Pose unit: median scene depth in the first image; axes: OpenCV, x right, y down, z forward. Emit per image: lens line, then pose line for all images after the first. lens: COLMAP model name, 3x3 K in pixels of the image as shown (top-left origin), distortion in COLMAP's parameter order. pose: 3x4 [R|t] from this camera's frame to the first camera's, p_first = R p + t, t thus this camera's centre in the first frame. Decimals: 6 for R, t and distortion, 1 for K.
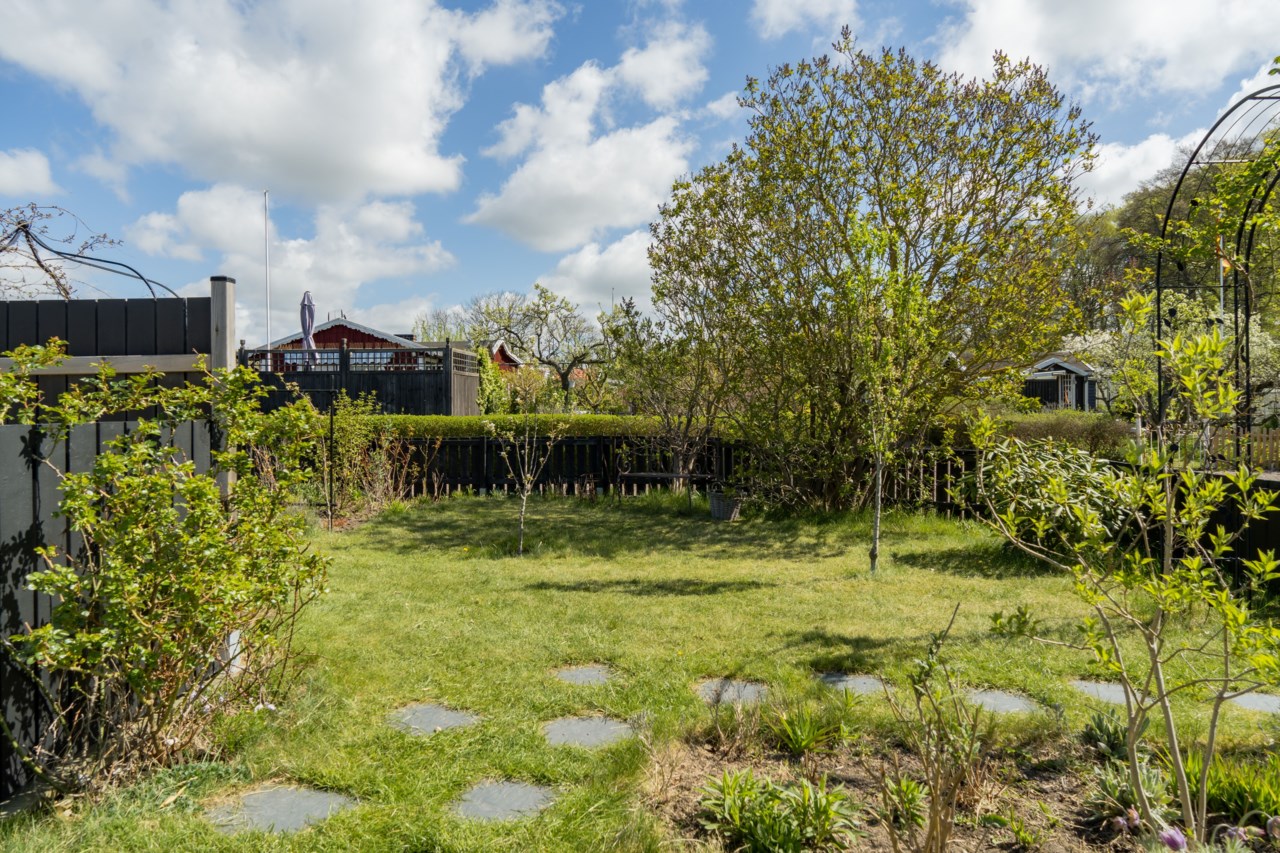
lens RADIAL K [[877.3, 0, 640.8], [0, 877.3, 424.5], [0, 0, 1]] dist [0.003924, 0.001279]
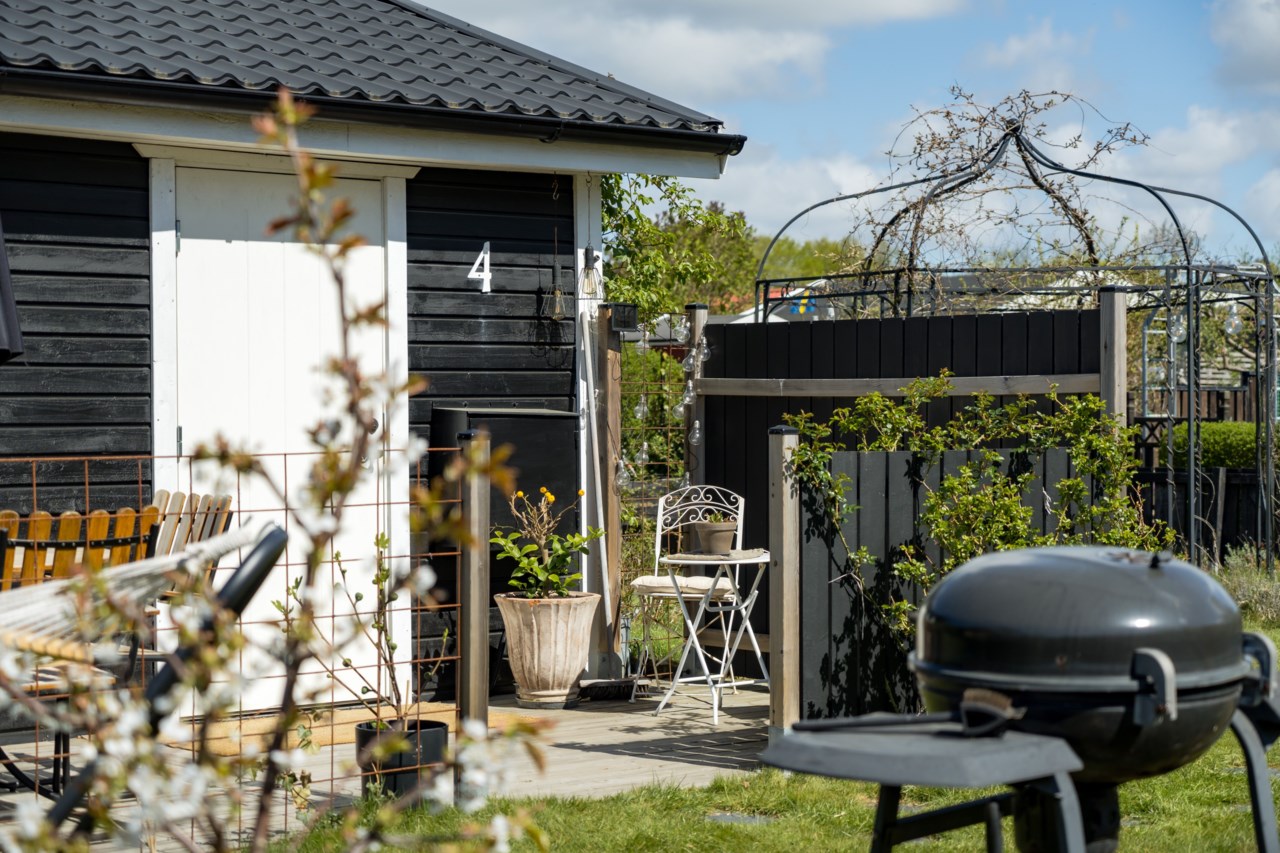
lens RADIAL K [[2603.2, 0, 640.1], [0, 2603.2, 427.1], [0, 0, 1]] dist [0.008374, 0.000000]
pose [[0.697396, 0.005875, -0.716662, 1.265607], [-0.009282, 0.999957, -0.000835, -0.021498], [0.716626, 0.007234, 0.697420, -1.382840]]
